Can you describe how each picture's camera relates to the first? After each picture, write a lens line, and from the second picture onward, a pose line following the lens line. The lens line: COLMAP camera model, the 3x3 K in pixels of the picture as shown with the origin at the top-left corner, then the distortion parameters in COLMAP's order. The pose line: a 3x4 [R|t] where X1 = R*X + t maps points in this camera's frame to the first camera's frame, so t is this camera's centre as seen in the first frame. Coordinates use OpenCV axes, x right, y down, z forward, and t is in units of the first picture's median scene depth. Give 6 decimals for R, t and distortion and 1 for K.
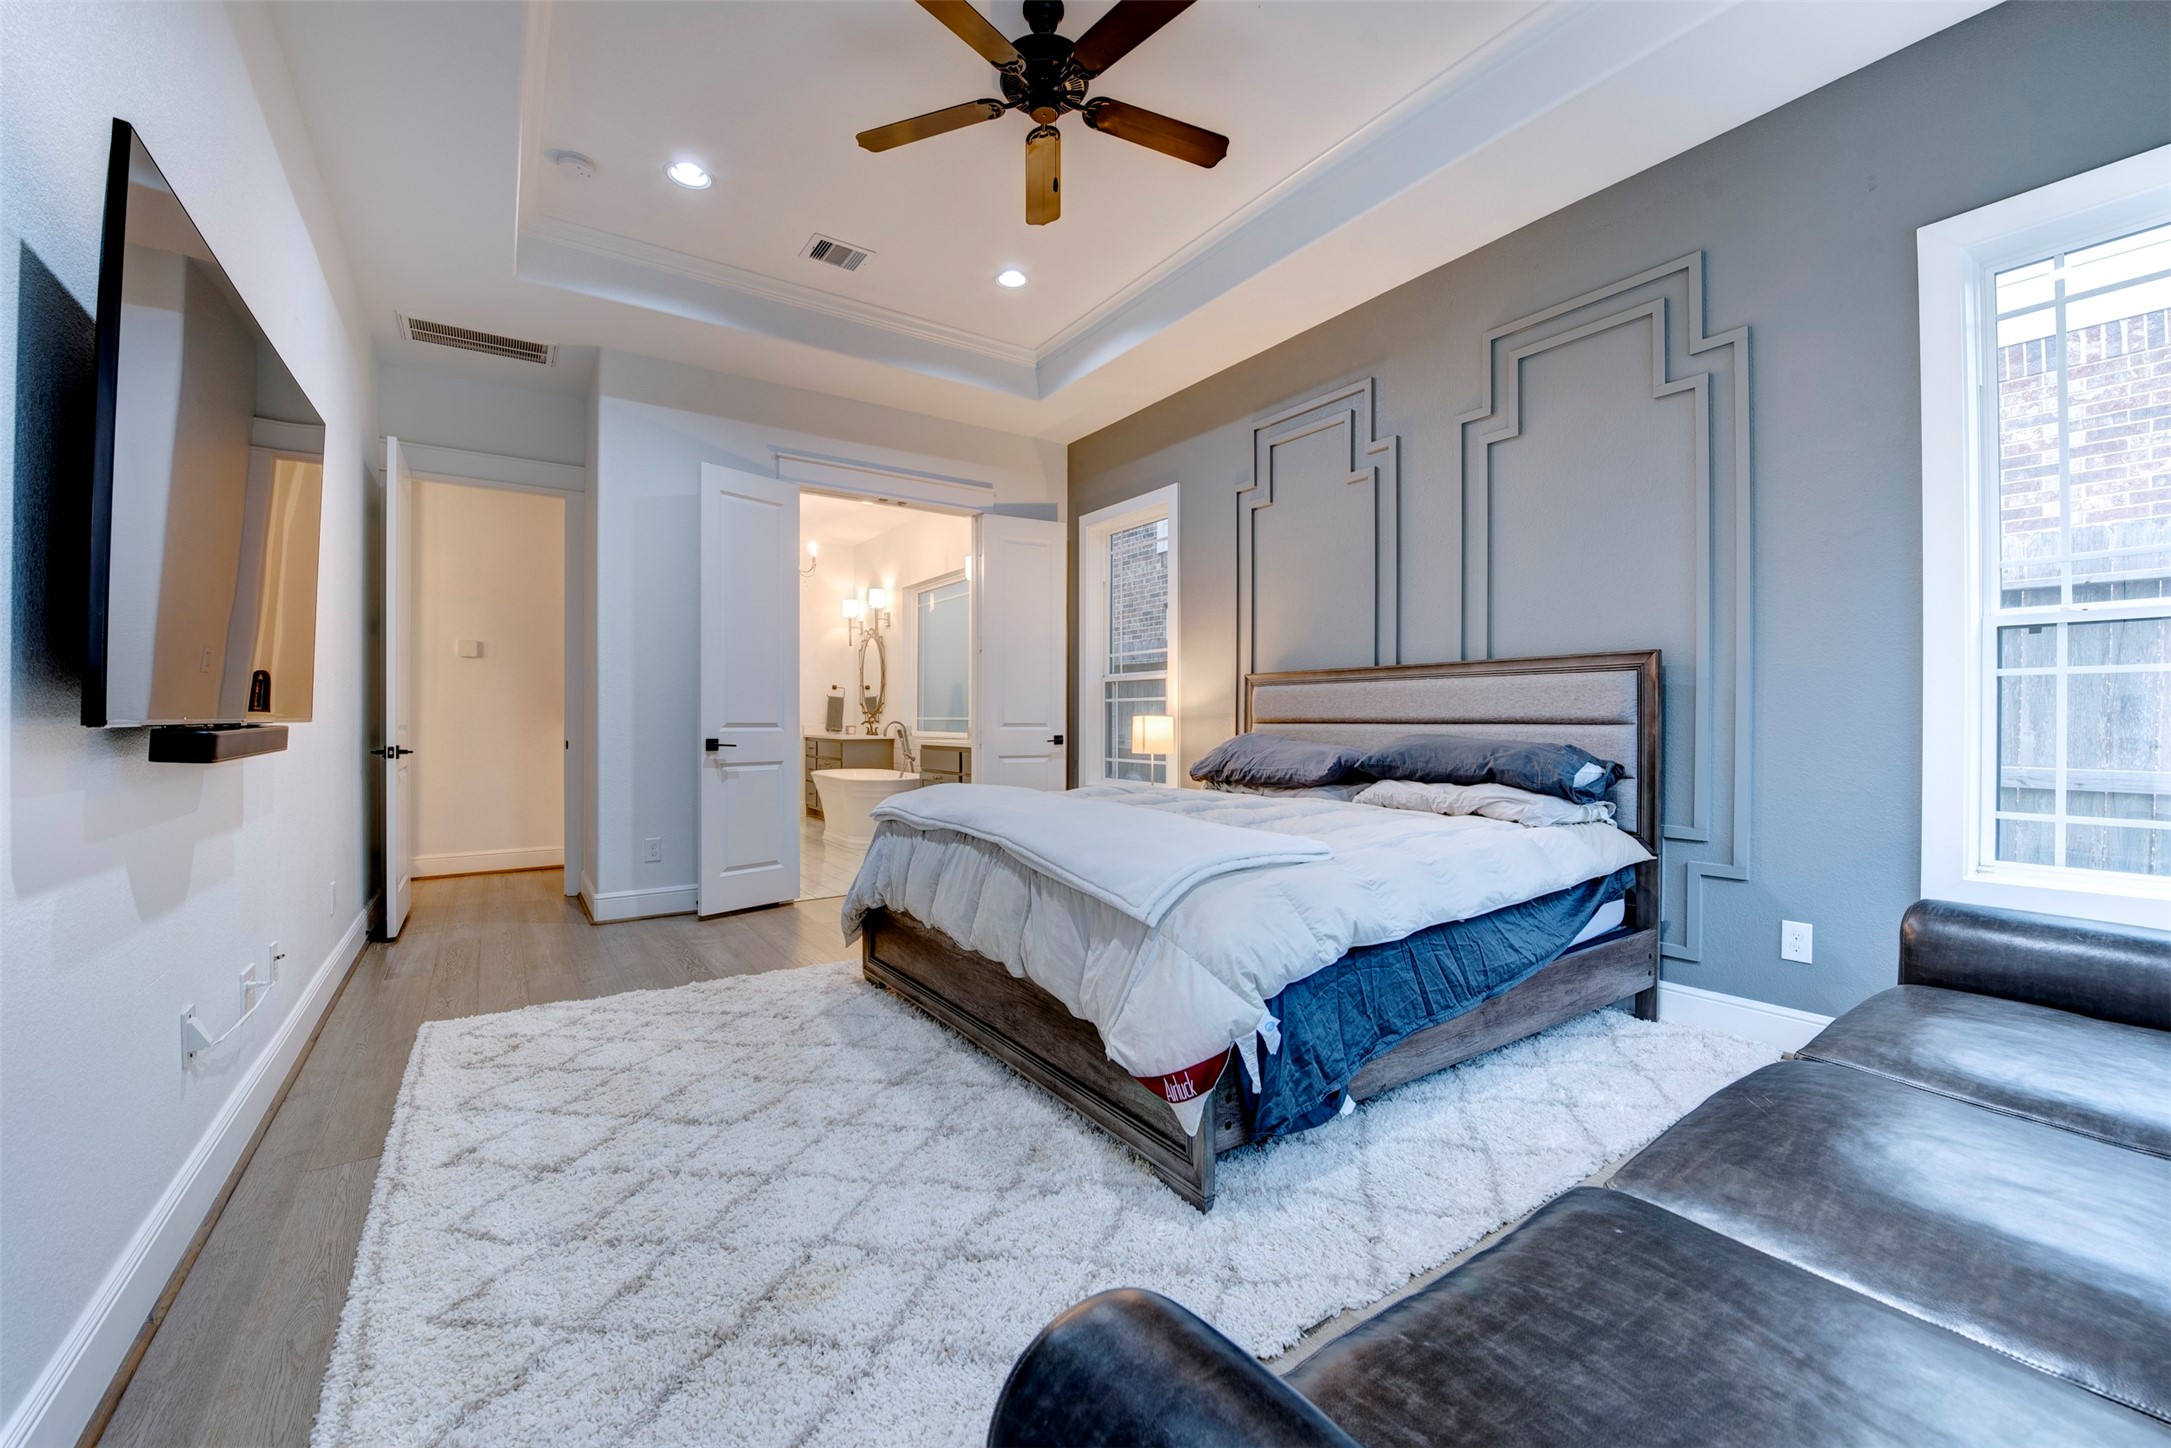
lens RADIAL K [[869.6, 0, 1087.9], [0, 869.6, 727.0], [0, 0, 1]] dist [-0.016063, -0.001632]
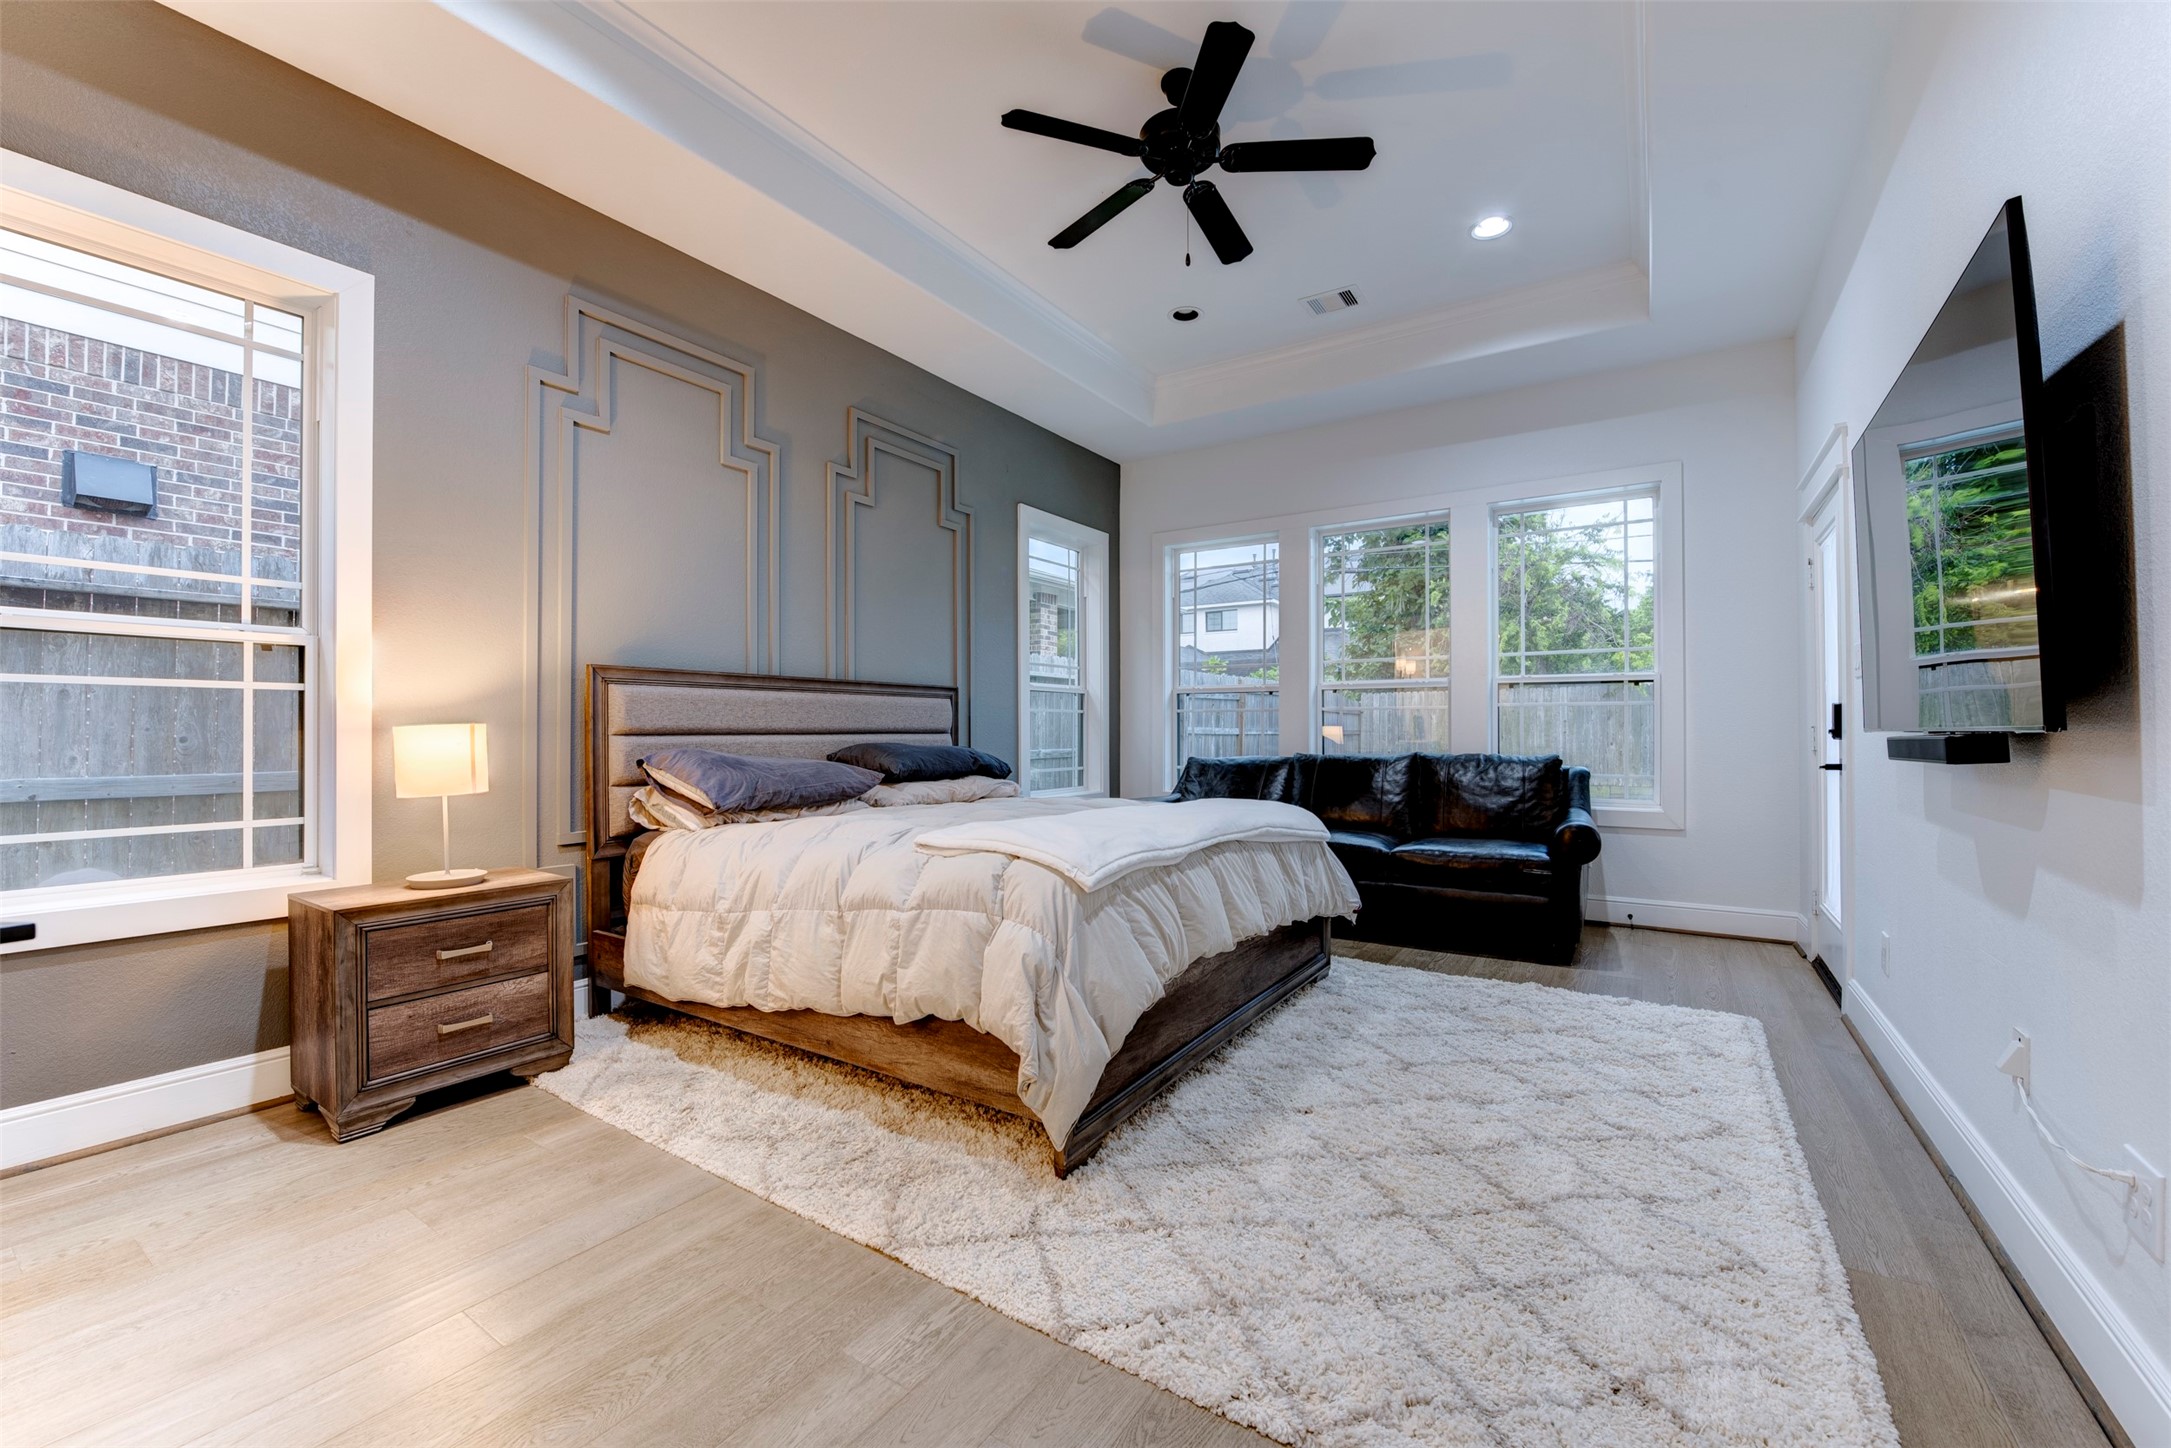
lens RADIAL K [[869.6, 0, 1089.0], [0, 869.6, 719.7], [0, 0, 1]] dist [-0.016063, -0.001632]
pose [[-0.380726, 0.011204, 0.924620, -0.670595], [0.008446, 0.999927, -0.008638, -0.008306], [-0.924649, 0.004521, -0.380793, 1.009463]]
